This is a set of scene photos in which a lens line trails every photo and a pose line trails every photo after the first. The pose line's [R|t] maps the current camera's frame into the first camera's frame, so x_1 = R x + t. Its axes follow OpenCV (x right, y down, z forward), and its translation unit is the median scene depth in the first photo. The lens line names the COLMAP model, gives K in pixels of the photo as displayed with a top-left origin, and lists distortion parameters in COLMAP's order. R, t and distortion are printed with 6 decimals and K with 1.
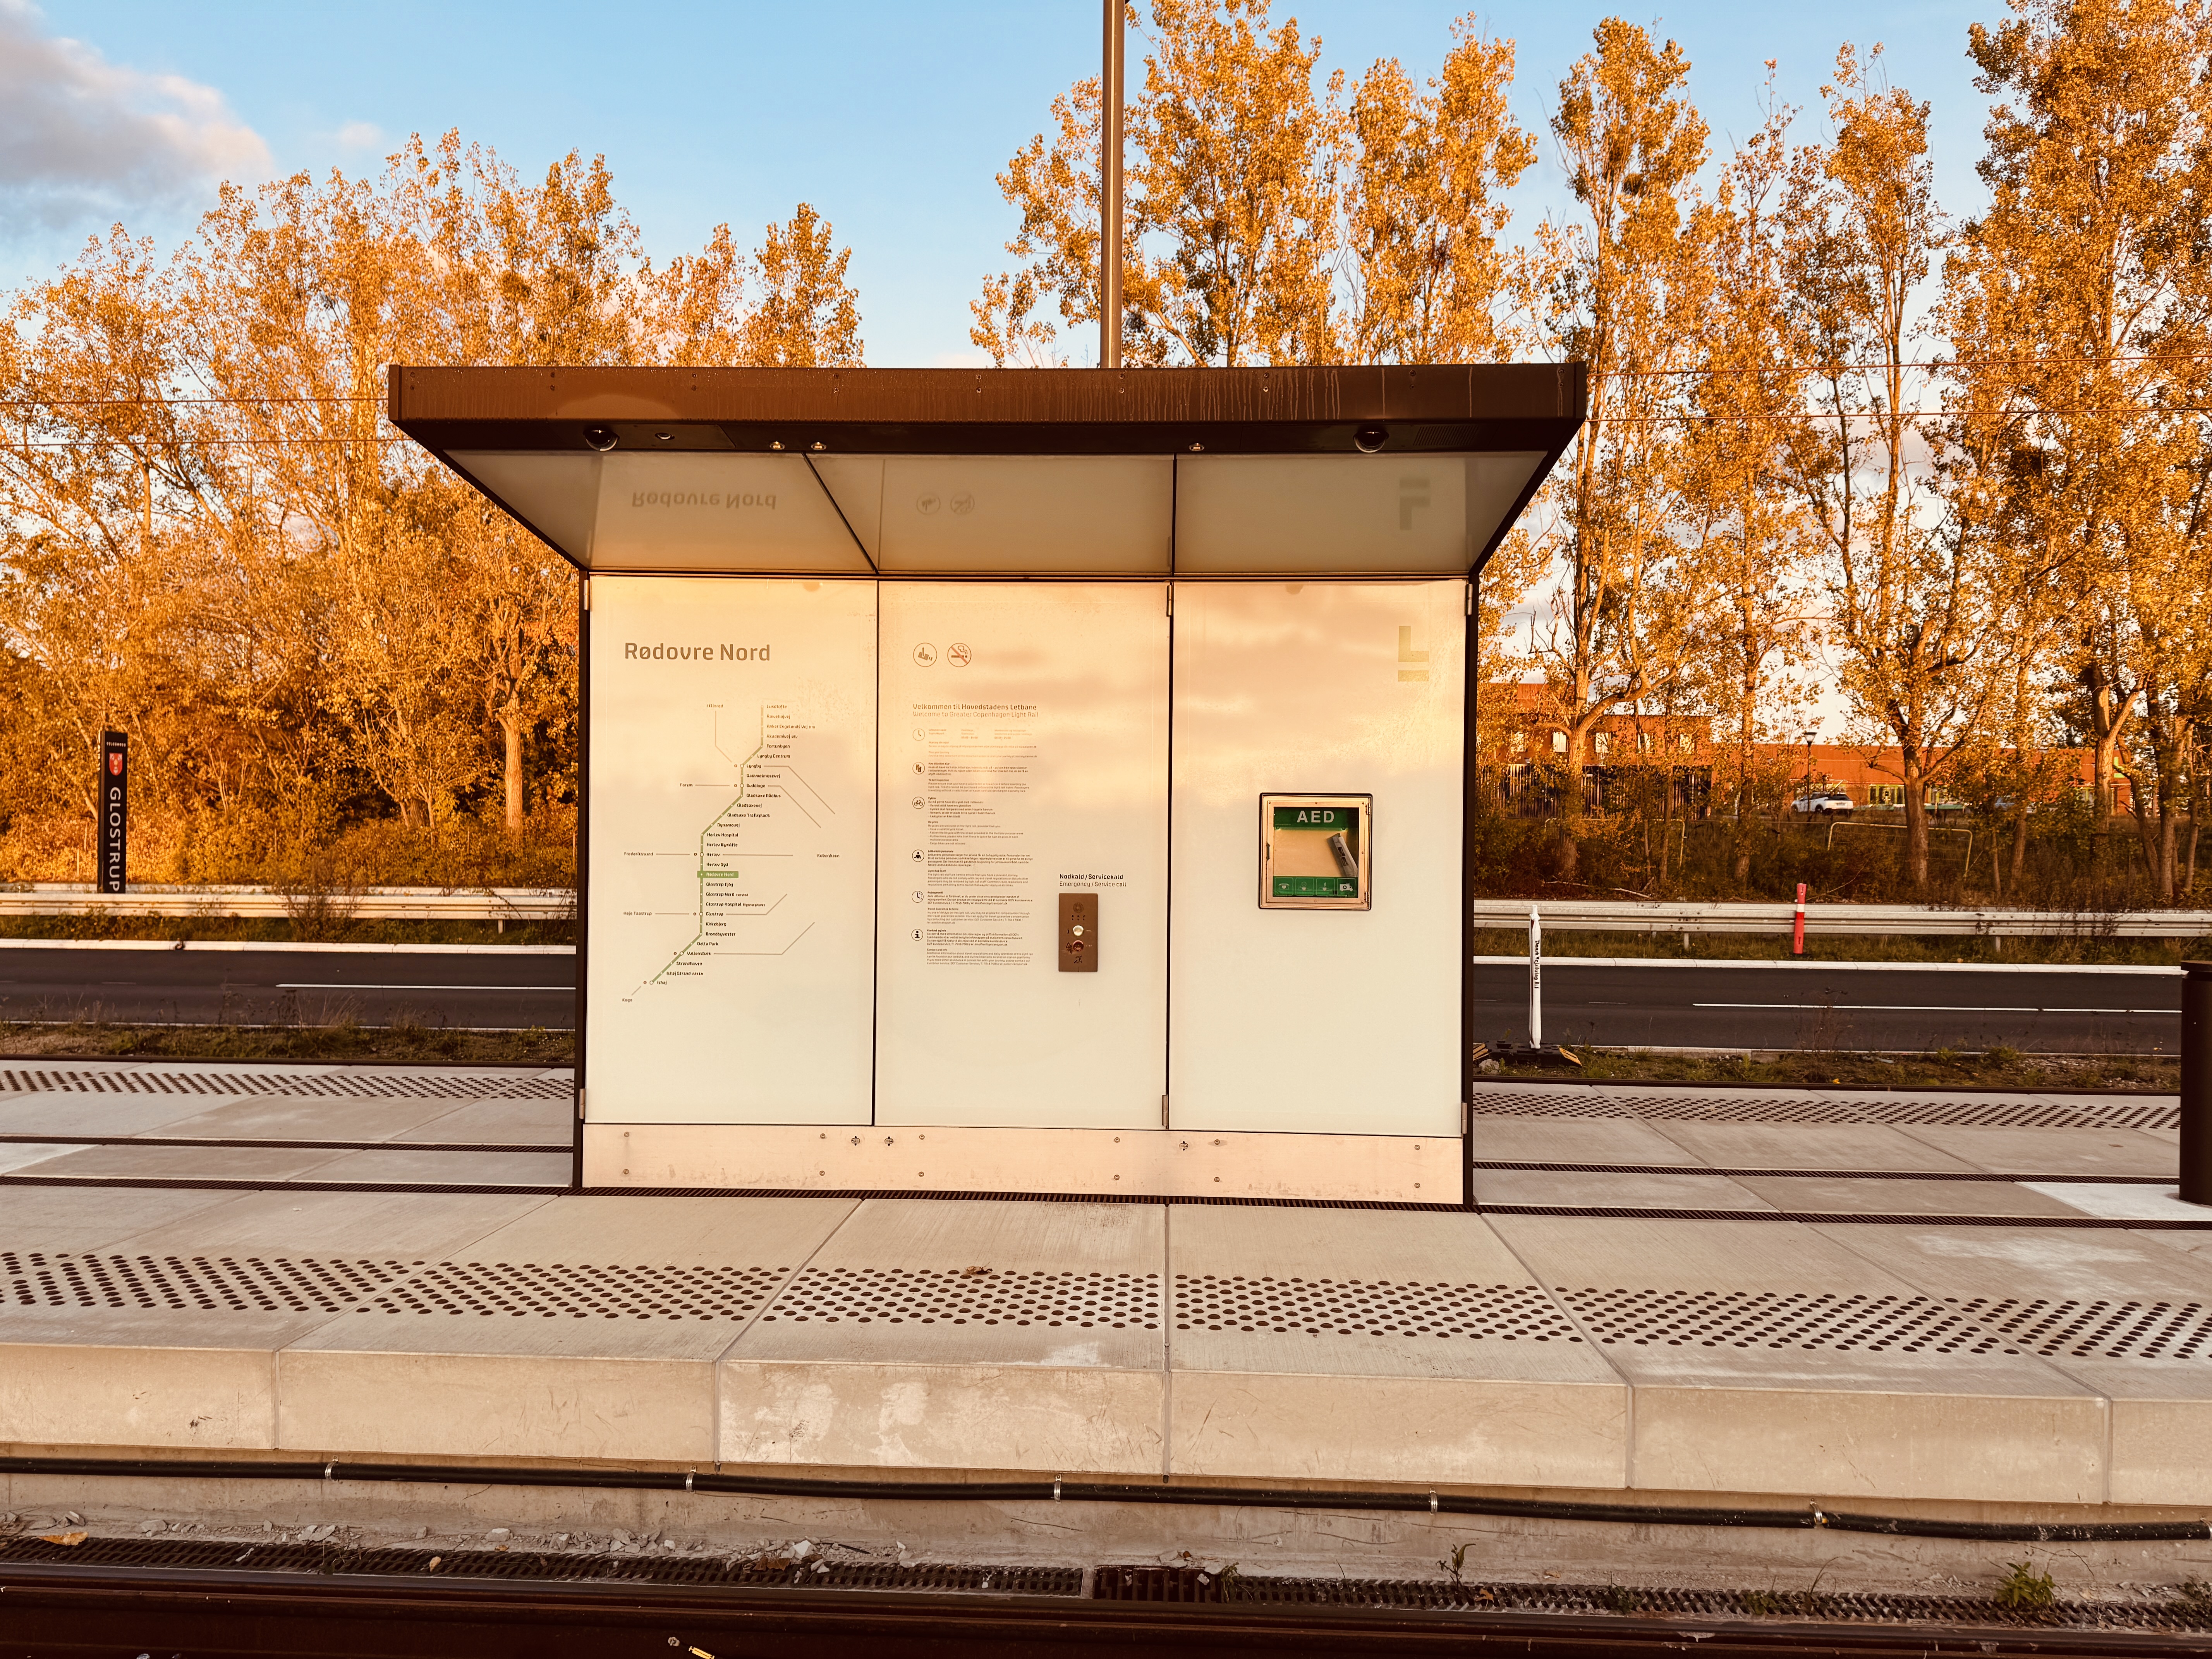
lens RADIAL K [[1565.0, 0, 1105.4], [0, 1565.0, 811.8], [0, 0, 1]] dist [0.133885, -0.206160]
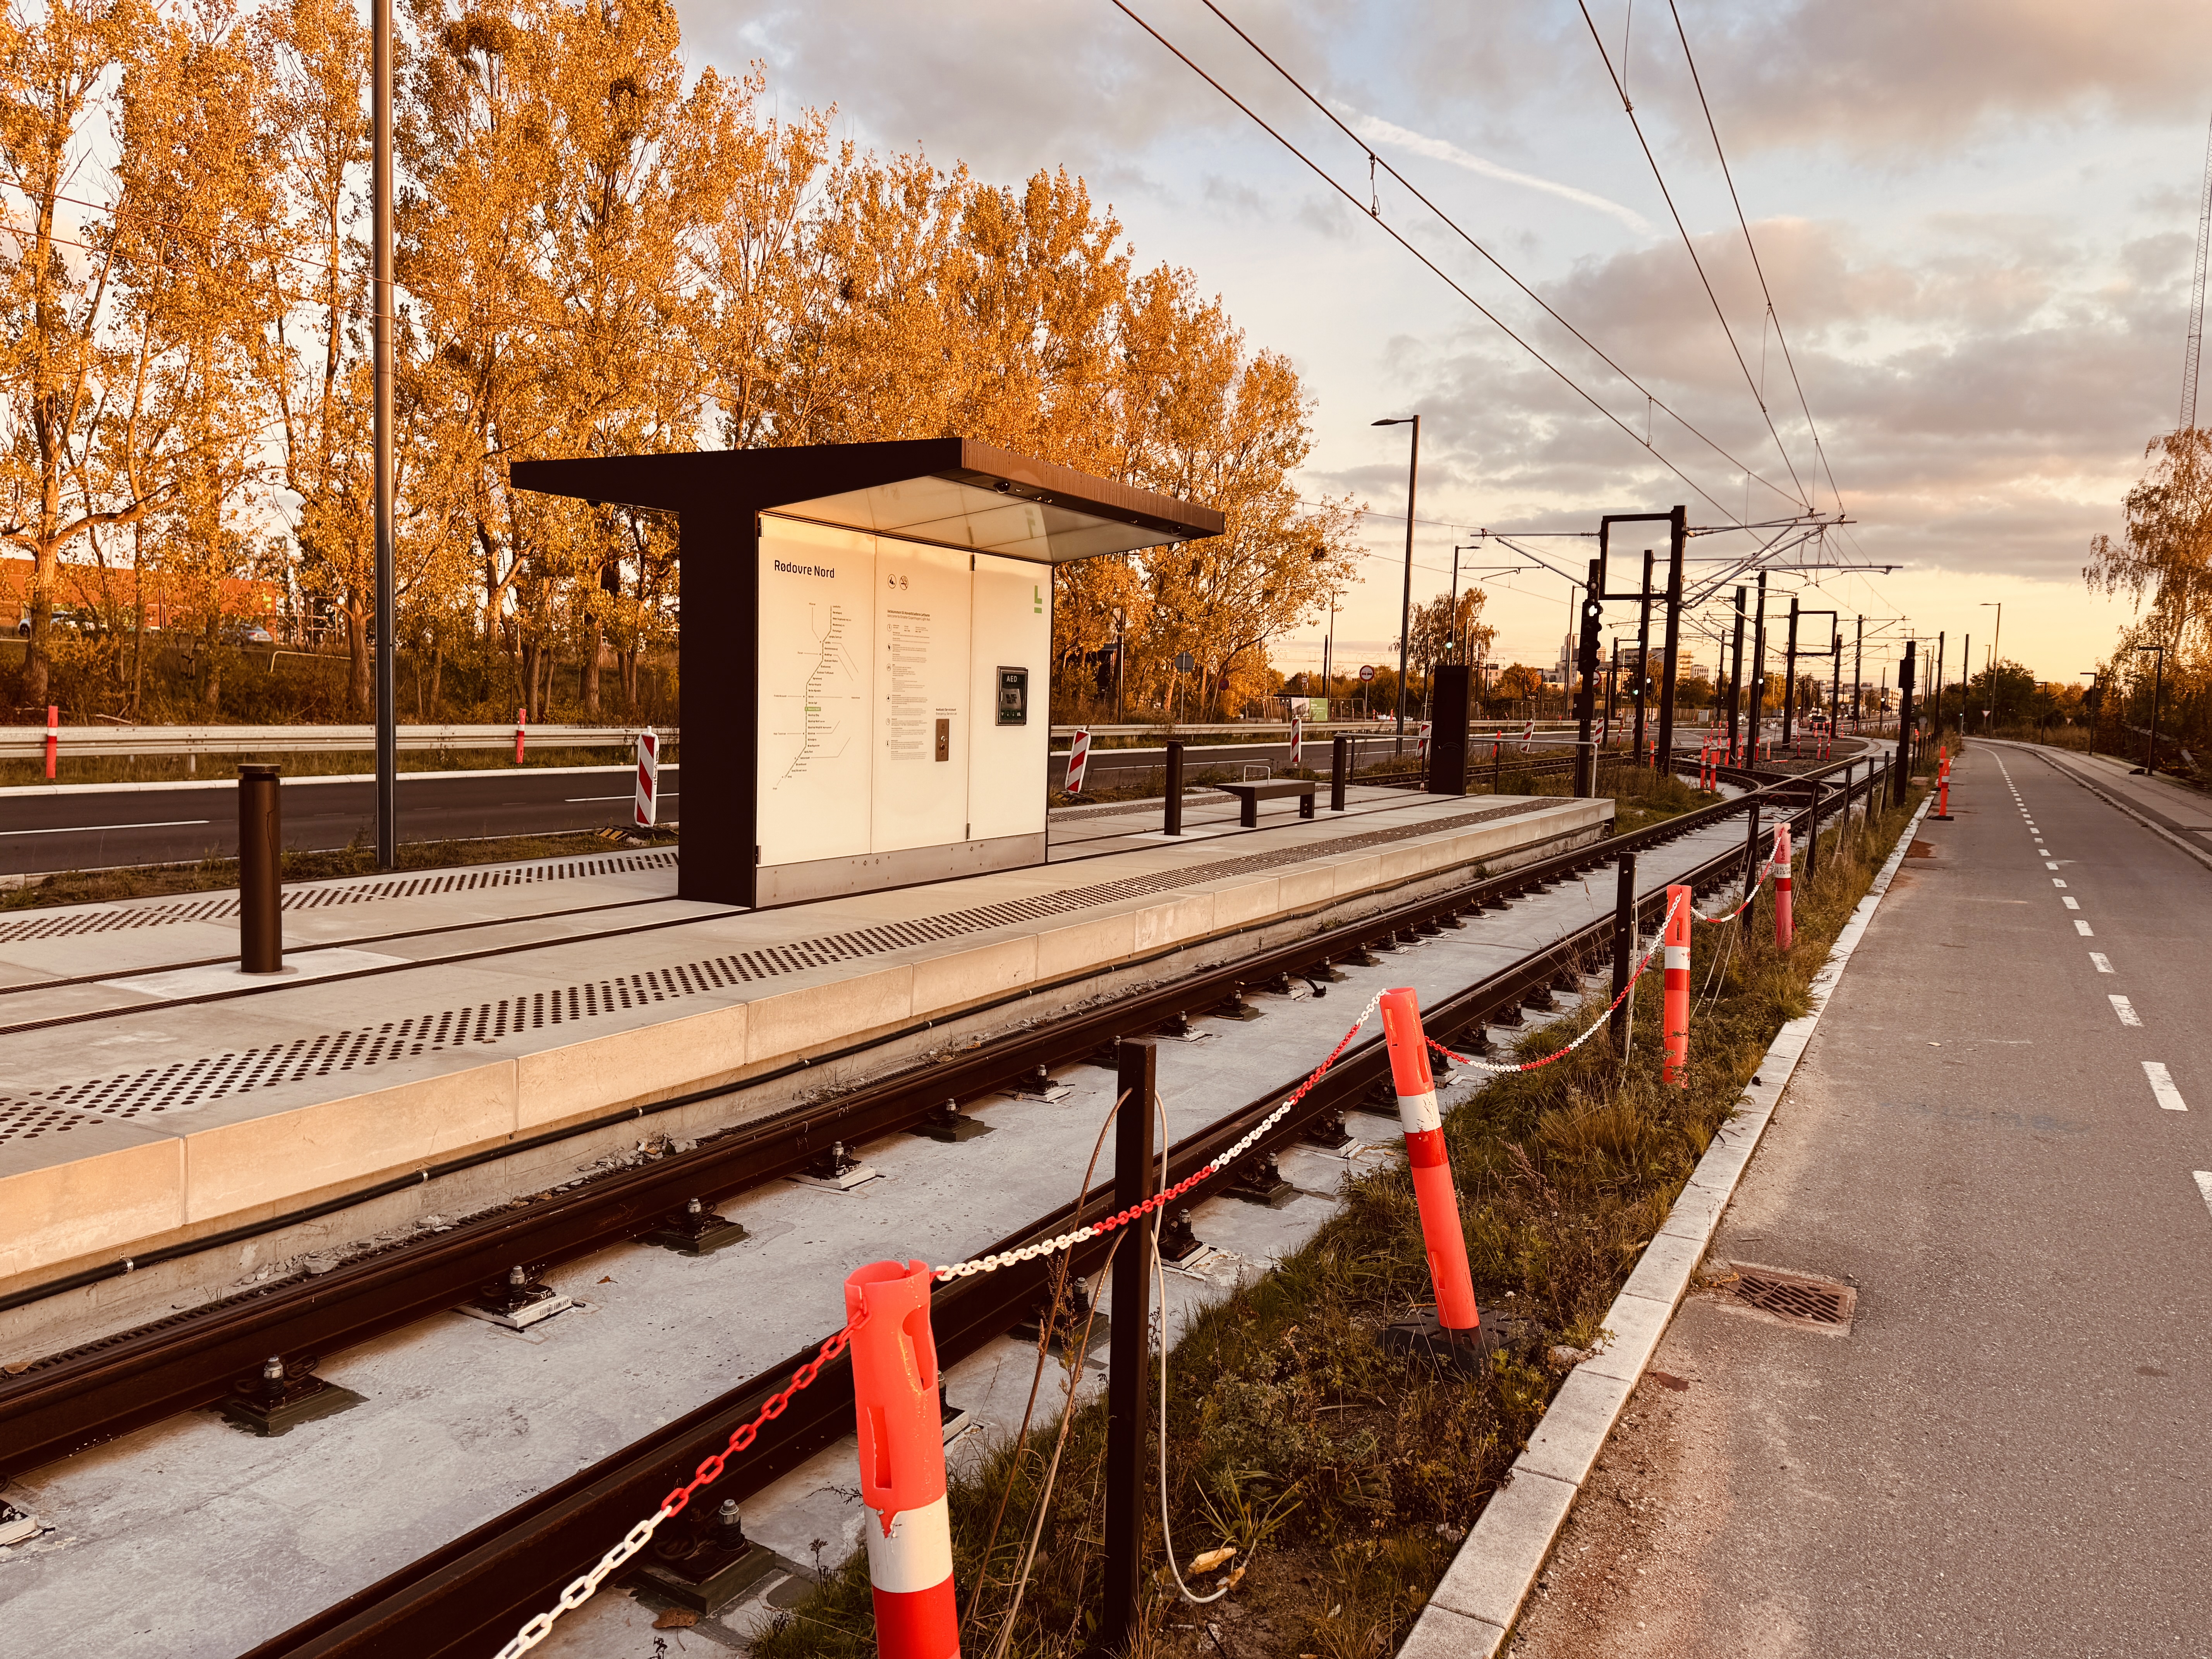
lens RADIAL K [[1547.7, 0, 1073.1], [0, 1547.7, 828.5], [0, 0, 1]] dist [-0.000311, -0.002784]
pose [[0.502136, -0.069765, 0.861970, -0.612097], [-0.037406, 0.994055, 0.102247, -0.004525], [-0.863979, -0.083585, 0.496542, -0.015690]]
